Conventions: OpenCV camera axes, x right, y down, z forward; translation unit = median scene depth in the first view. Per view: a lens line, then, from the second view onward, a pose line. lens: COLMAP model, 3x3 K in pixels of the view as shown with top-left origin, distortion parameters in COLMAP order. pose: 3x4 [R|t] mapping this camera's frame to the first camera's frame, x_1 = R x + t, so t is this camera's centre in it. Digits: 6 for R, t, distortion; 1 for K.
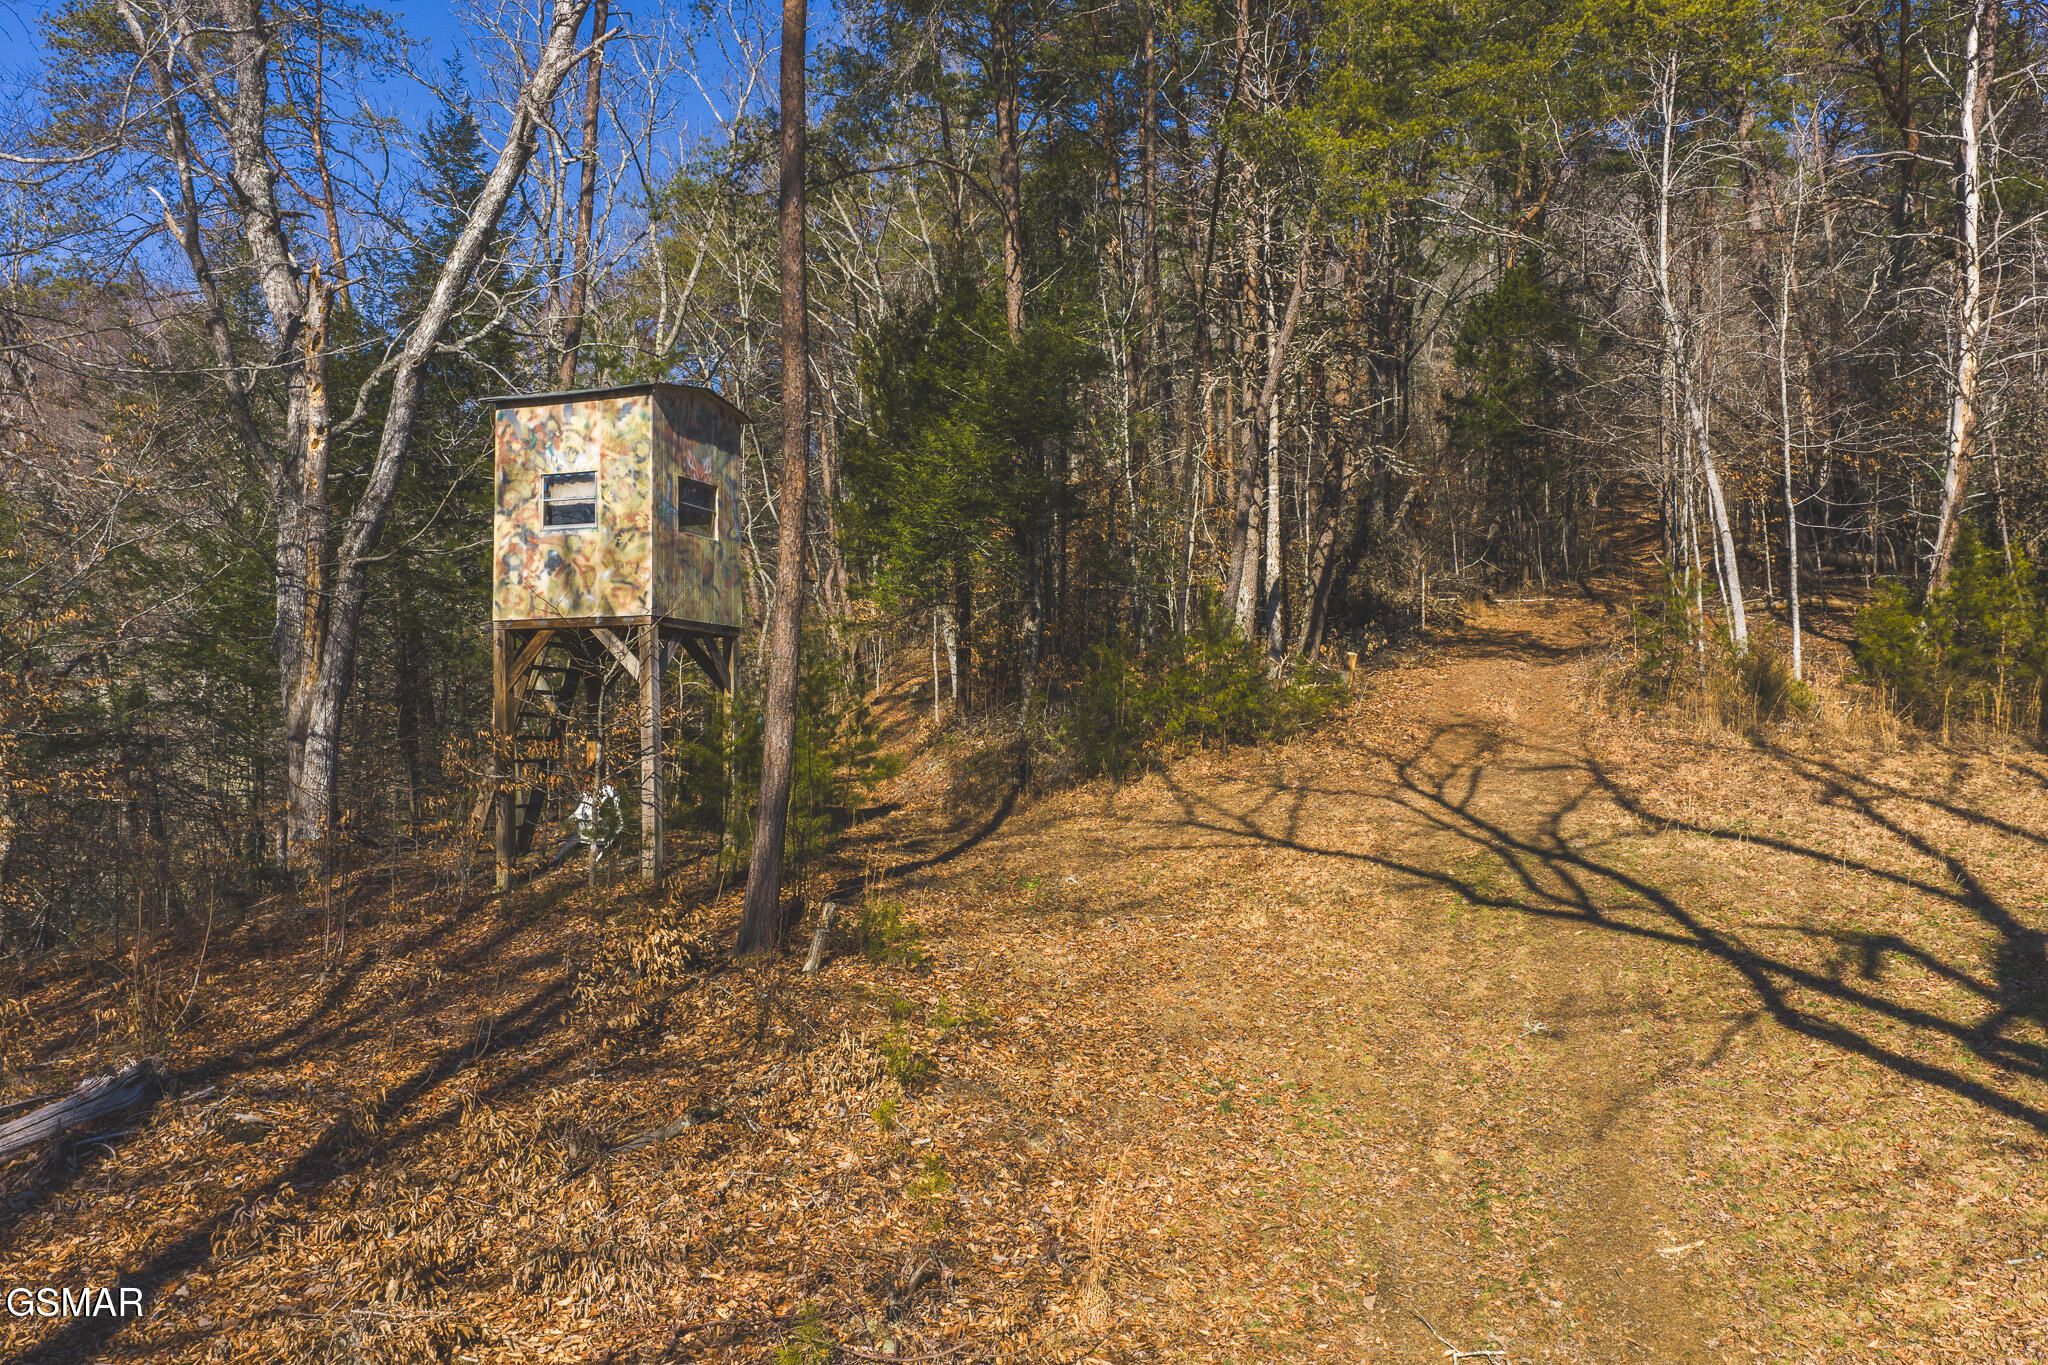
lens RADIAL K [[1722.9, 0, 1017.7], [0, 1722.9, 698.1], [0, 0, 1]] dist [0.006244, 0.020318]
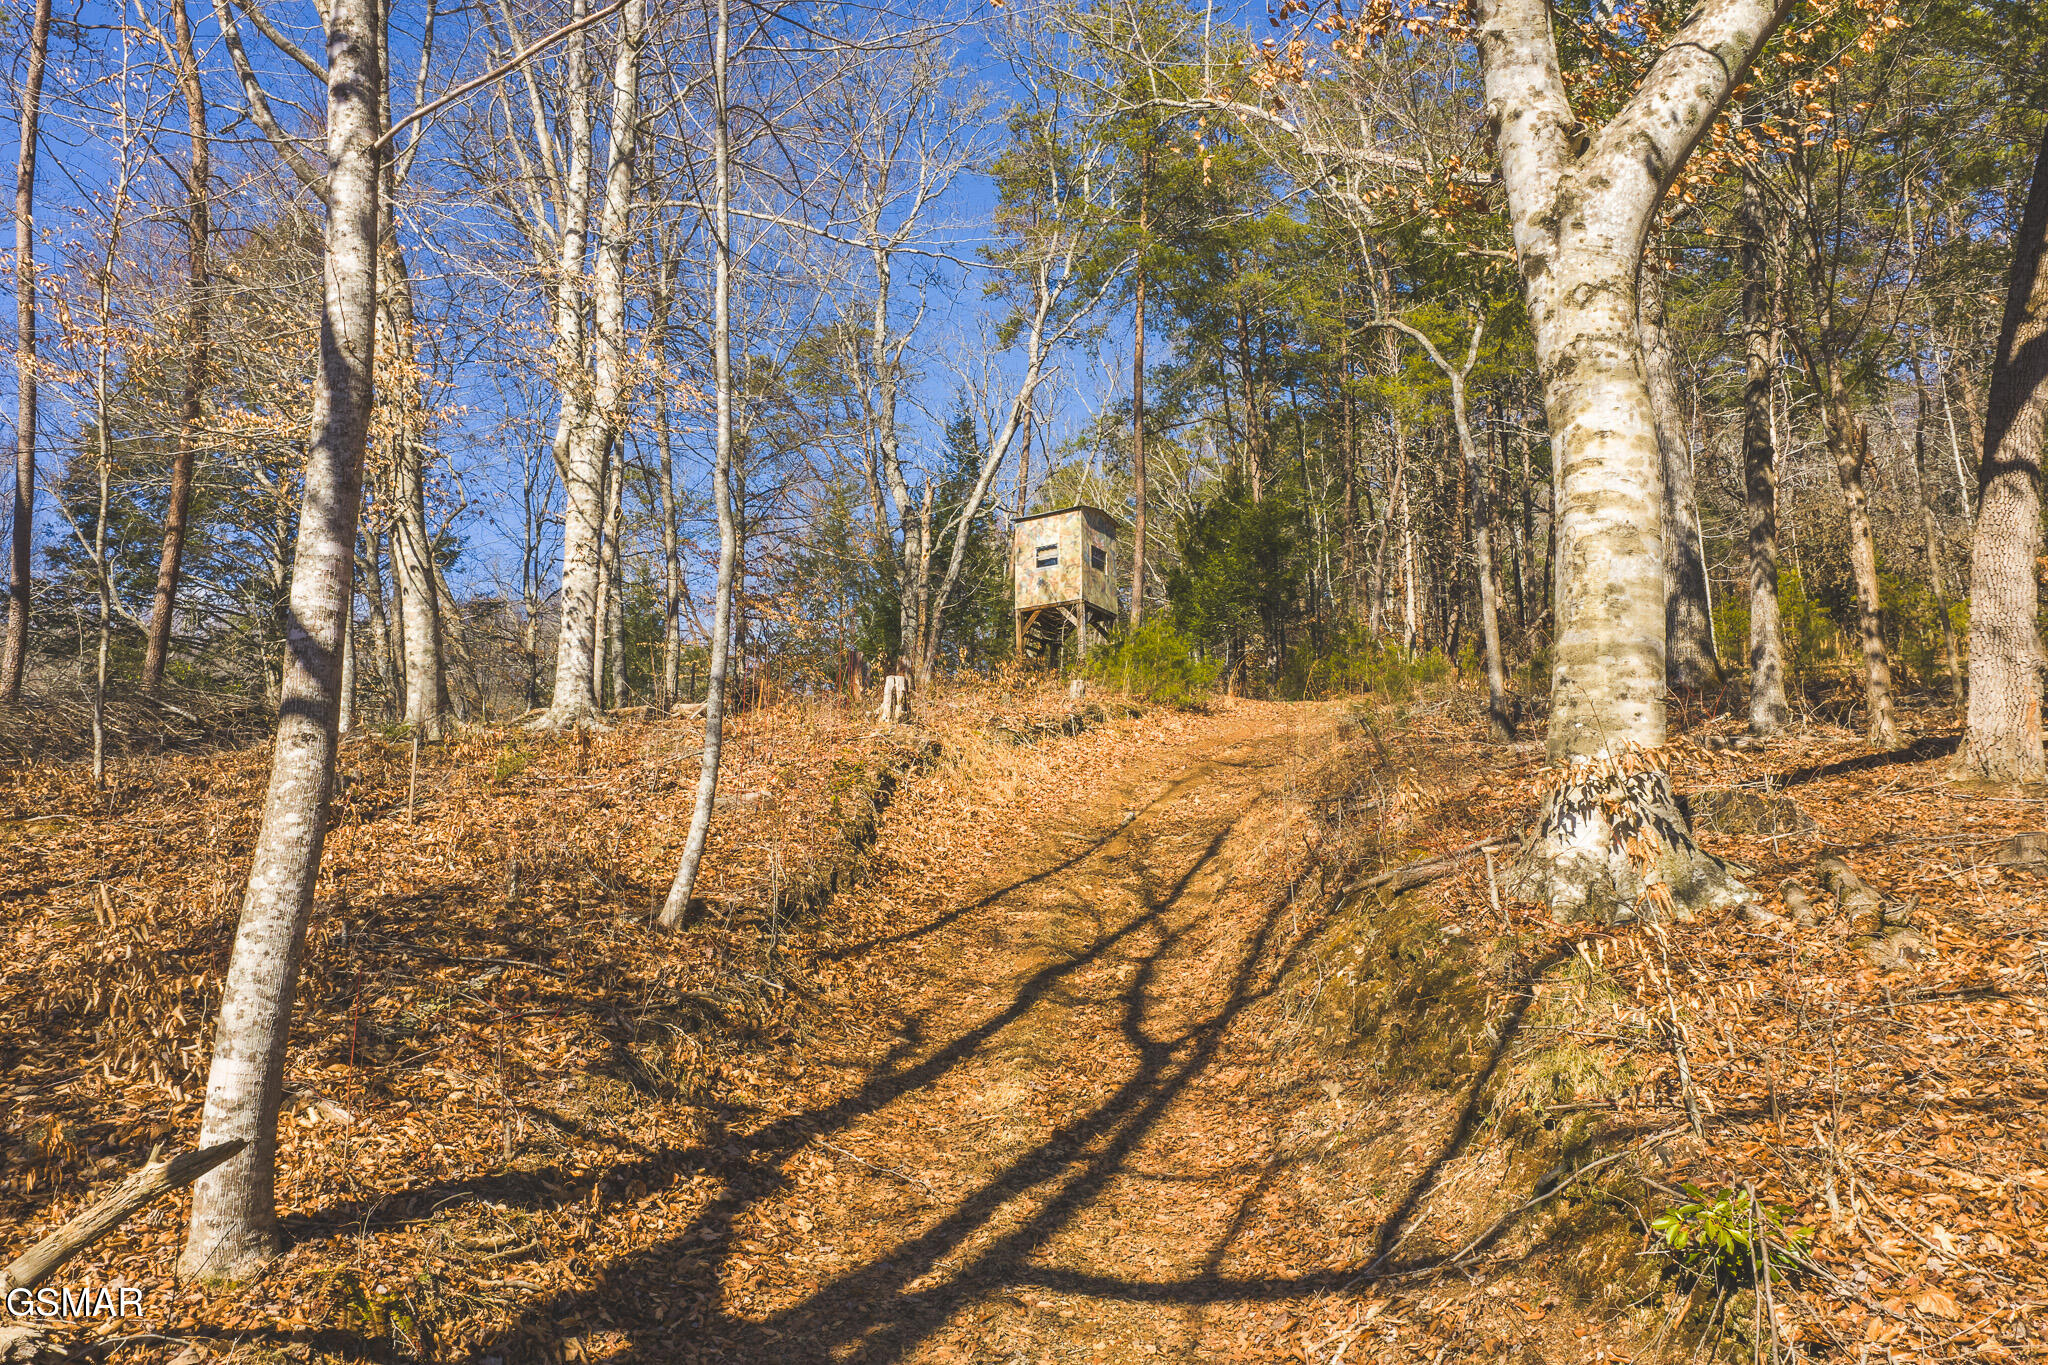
lens RADIAL K [[1722.9, 0, 1017.7], [0, 1722.9, 698.1], [0, 0, 1]] dist [0.006244, 0.020318]
pose [[0.978467, -0.035155, -0.203390, 0.150263], [0.002046, 0.986992, -0.160753, 0.383446], [0.206395, 0.156876, 0.965811, -1.069188]]
